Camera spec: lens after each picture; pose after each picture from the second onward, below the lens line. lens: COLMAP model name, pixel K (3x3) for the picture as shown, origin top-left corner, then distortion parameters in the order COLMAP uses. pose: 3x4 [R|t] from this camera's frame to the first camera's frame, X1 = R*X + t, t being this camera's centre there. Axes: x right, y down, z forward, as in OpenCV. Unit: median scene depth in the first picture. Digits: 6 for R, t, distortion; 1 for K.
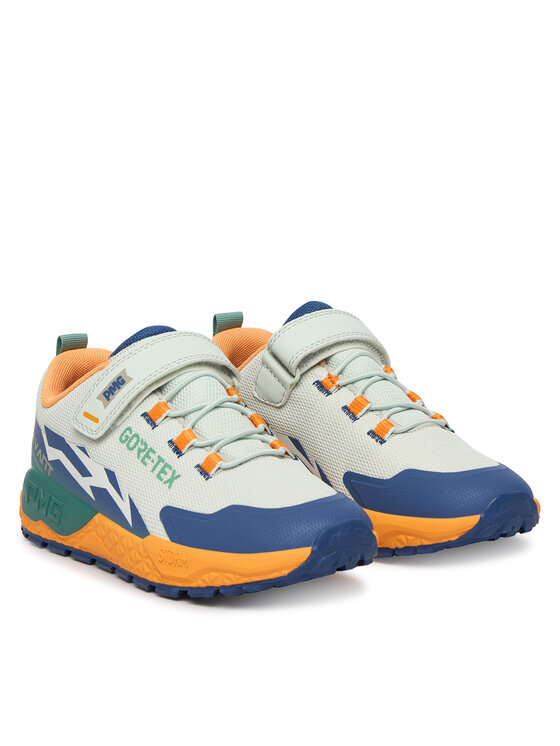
lens RADIAL K [[1651.9, 0, 280.2], [0, 1651.9, 373.2], [0, 0, 1]] dist [-0.214899, 0.000000]
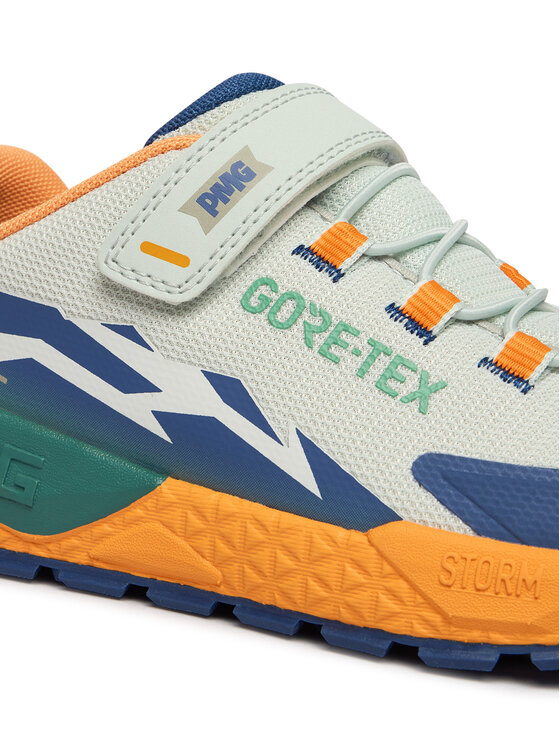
lens RADIAL K [[1788.2, 0, 279.8], [0, 1788.2, 372.1], [0, 0, 1]] dist [0.021925, 0.000000]
pose [[0.915516, 0.026098, 0.401435, -0.278844], [-0.023781, 0.999659, -0.010754, 0.062906], [-0.401579, 0.000299, 0.915824, 0.570125]]
